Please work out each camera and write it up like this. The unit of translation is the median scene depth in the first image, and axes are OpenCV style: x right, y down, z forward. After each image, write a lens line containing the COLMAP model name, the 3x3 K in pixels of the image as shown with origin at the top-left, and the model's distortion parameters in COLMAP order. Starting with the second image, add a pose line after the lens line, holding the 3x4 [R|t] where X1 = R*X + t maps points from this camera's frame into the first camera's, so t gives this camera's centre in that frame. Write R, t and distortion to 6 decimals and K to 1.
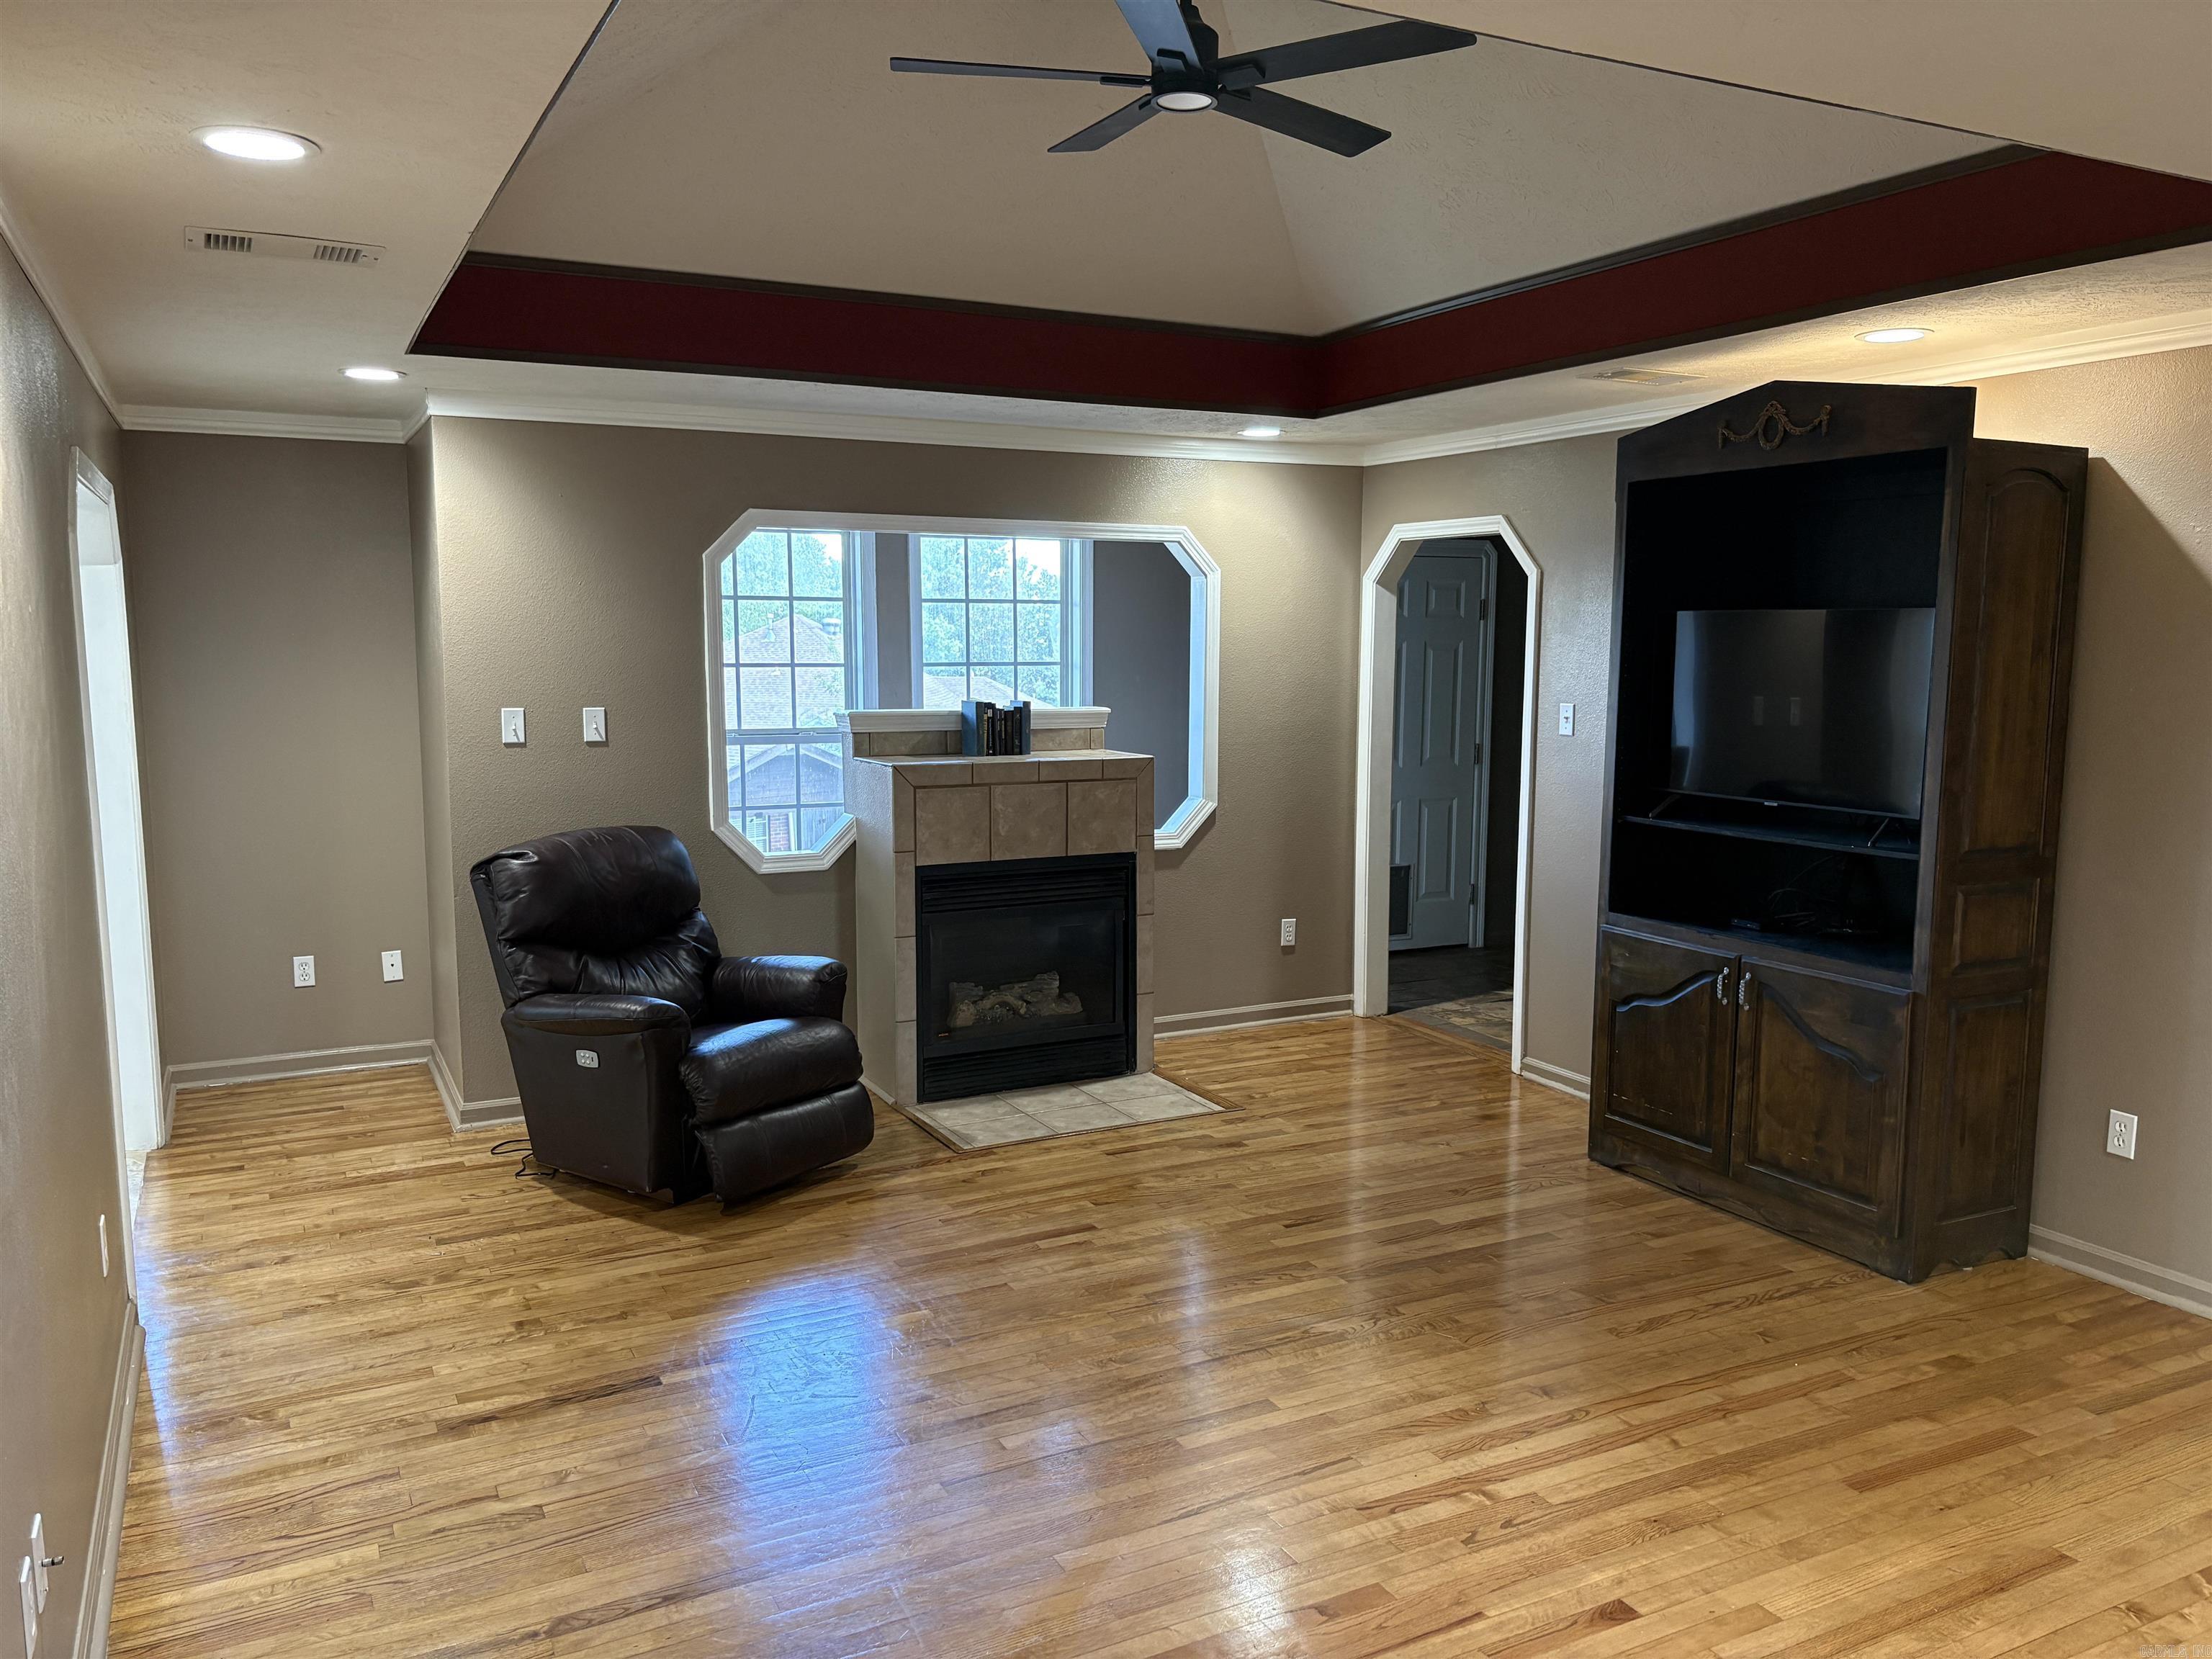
lens RADIAL K [[1691.9, 0, 1161.3], [0, 1691.9, 809.1], [0, 0, 1]] dist [0.034324, -0.025483]
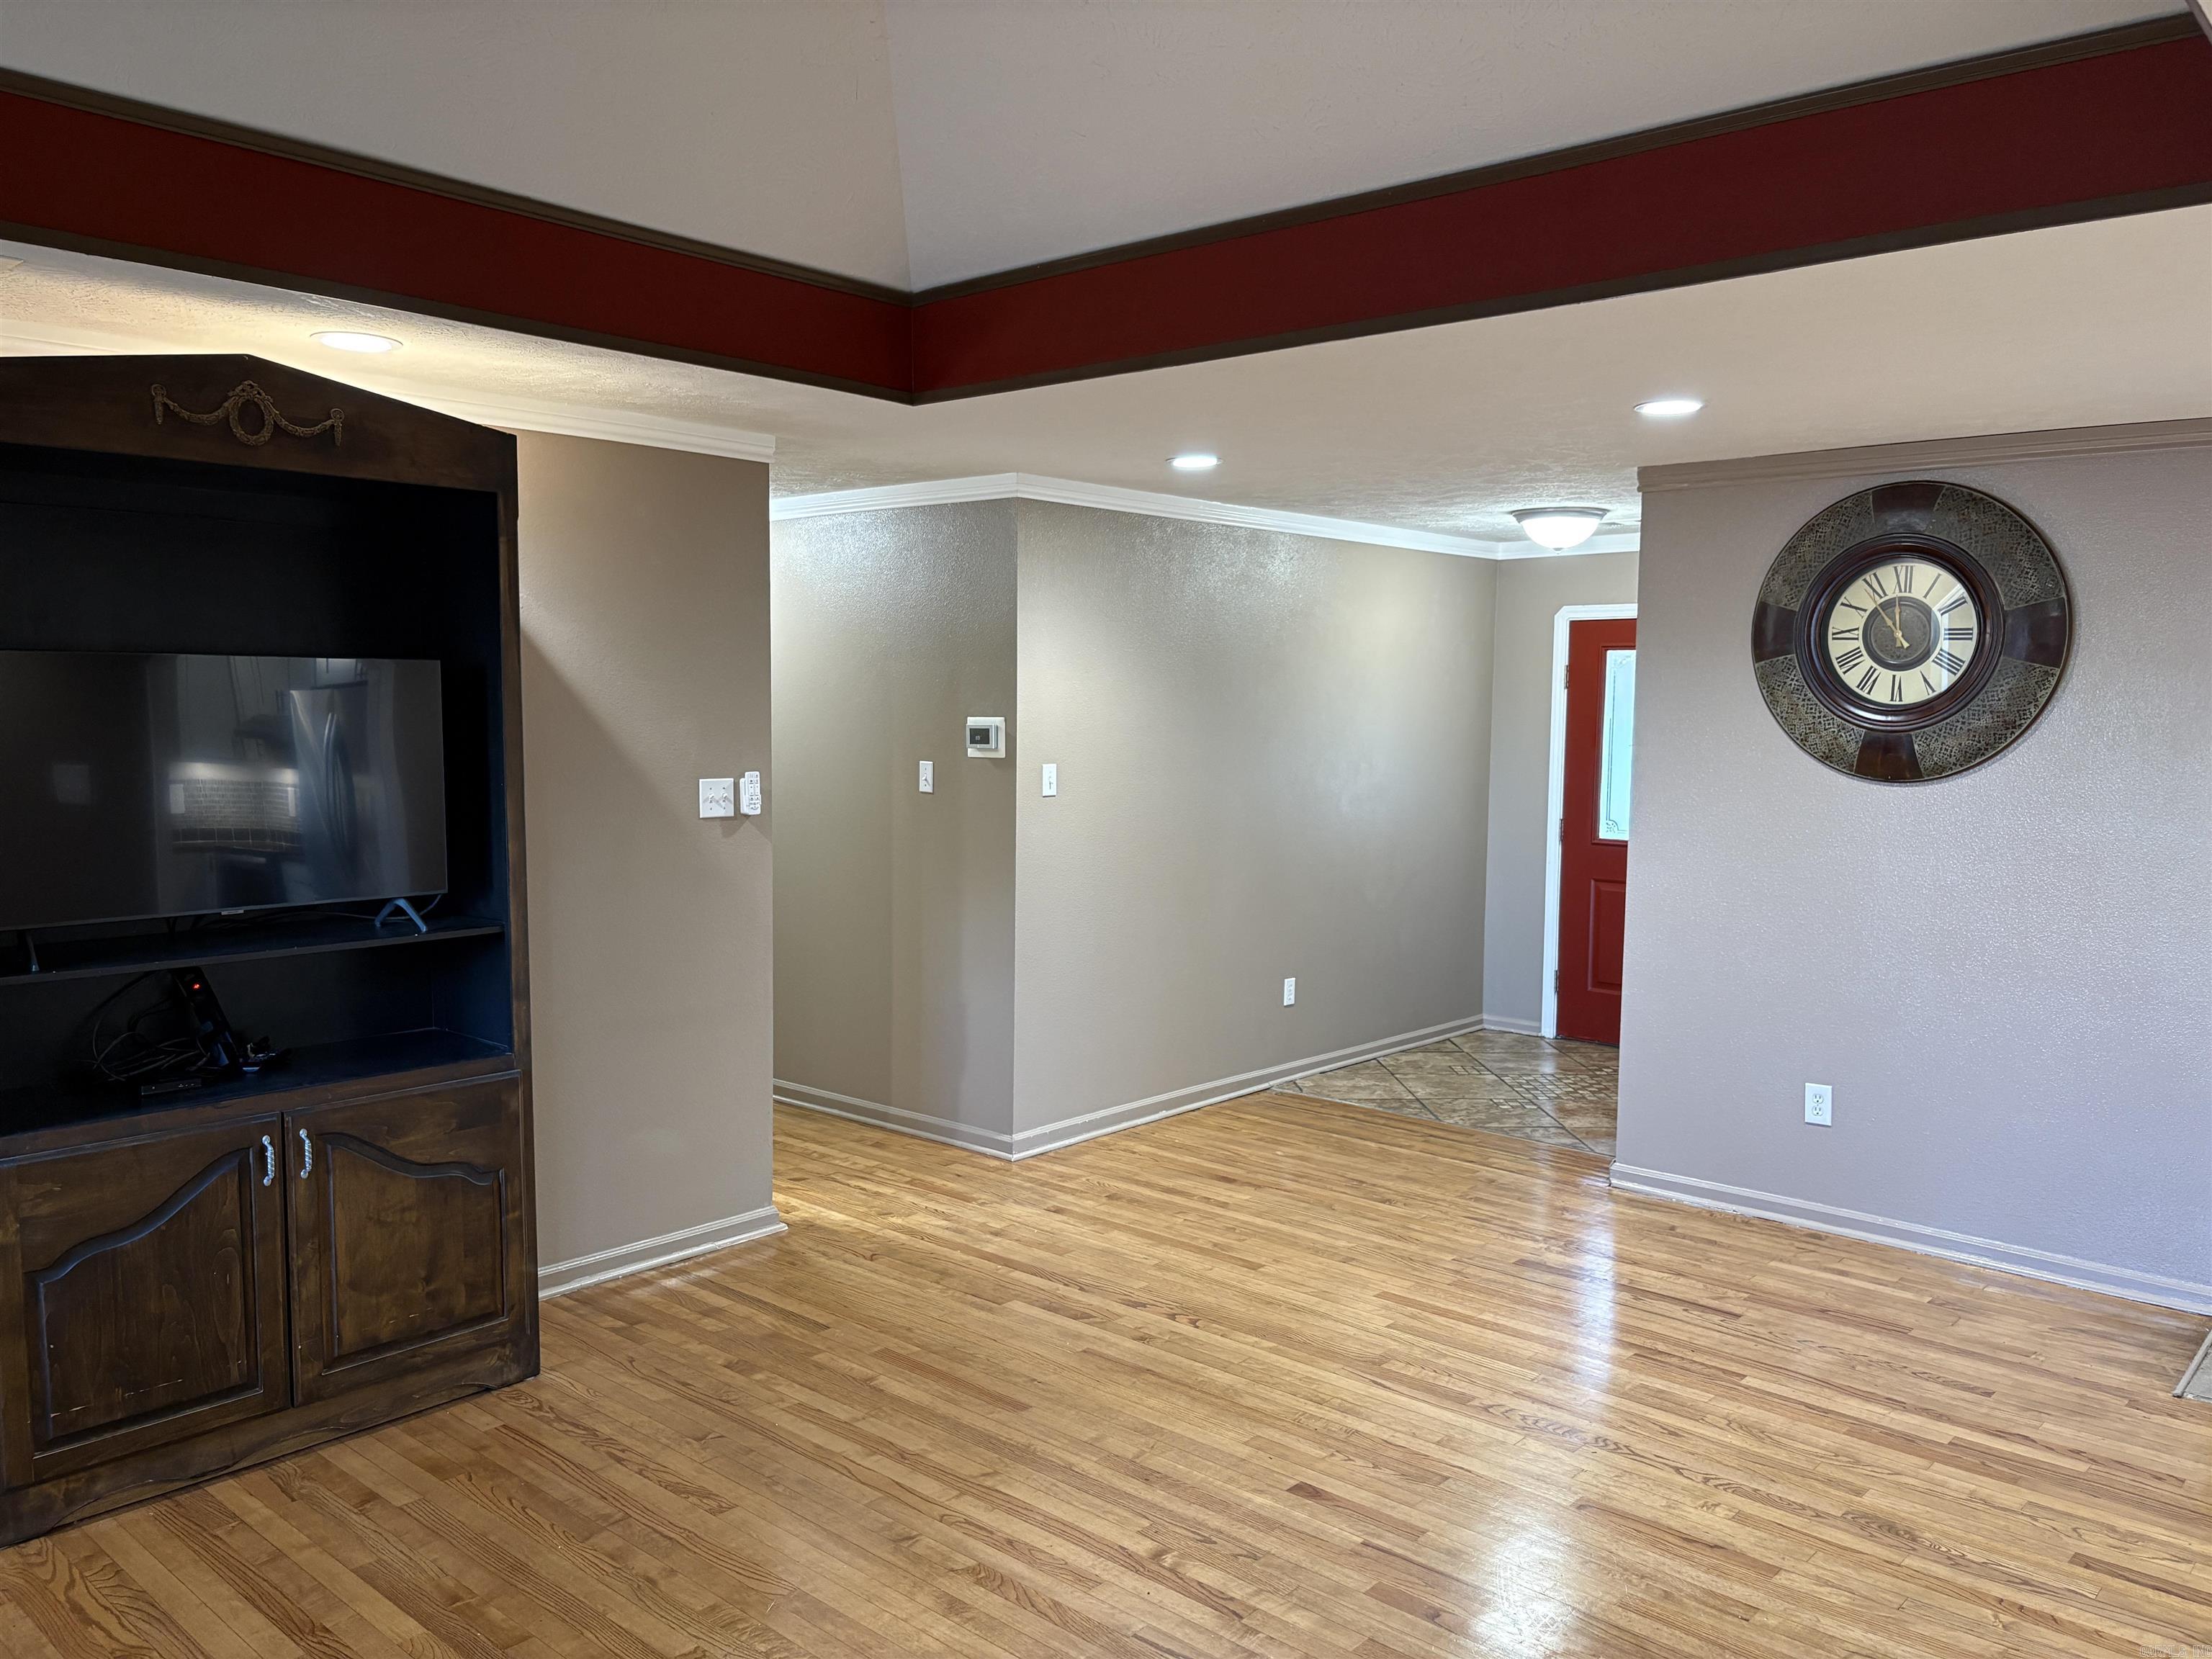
lens RADIAL K [[1691.9, 0, 1098.5], [0, 1691.9, 825.4], [0, 0, 1]] dist [0.034324, -0.025483]
pose [[-0.323654, -0.084683, 0.942378, -0.443119], [0.090342, 0.988671, 0.119870, -0.090872], [-0.941853, 0.123933, -0.312337, 0.813365]]
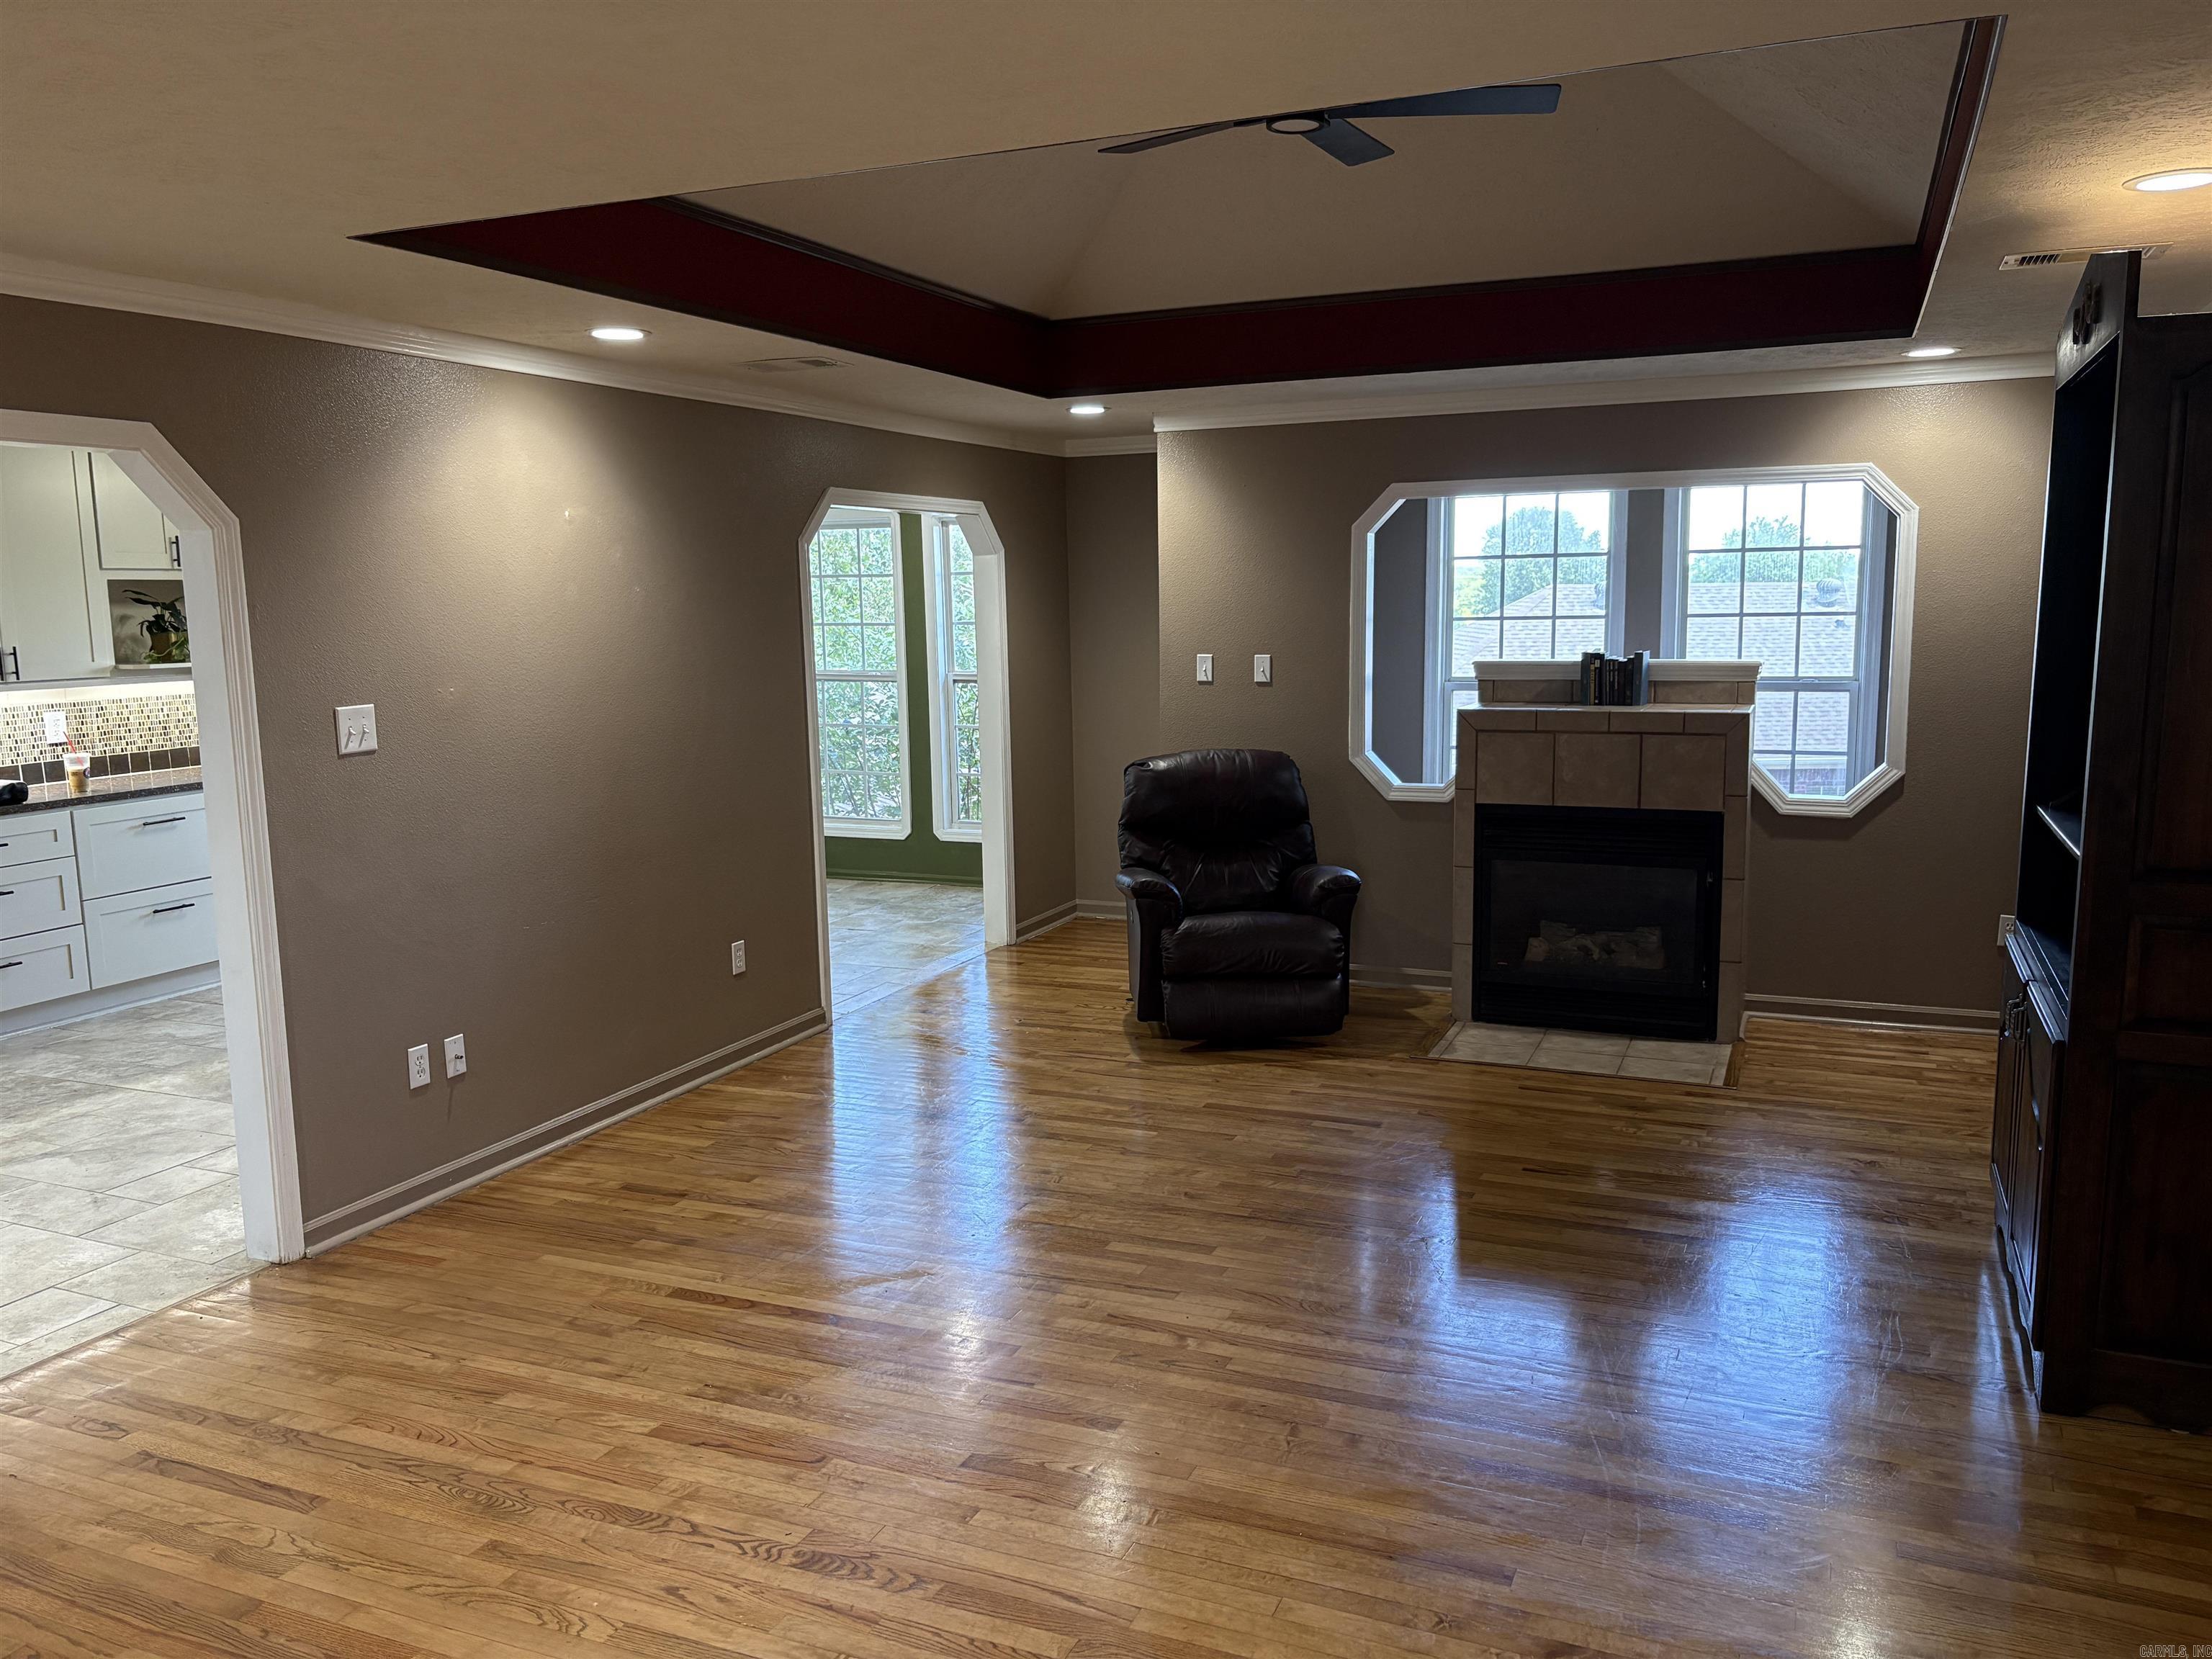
lens RADIAL K [[1691.9, 0, 1065.6], [0, 1691.9, 843.2], [0, 0, 1]] dist [0.034324, -0.025483]
pose [[0.591702, 0.099914, -0.799942, 0.639992], [-0.062348, 0.994989, 0.078158, -0.010610], [0.803742, 0.003629, 0.594966, 0.154673]]
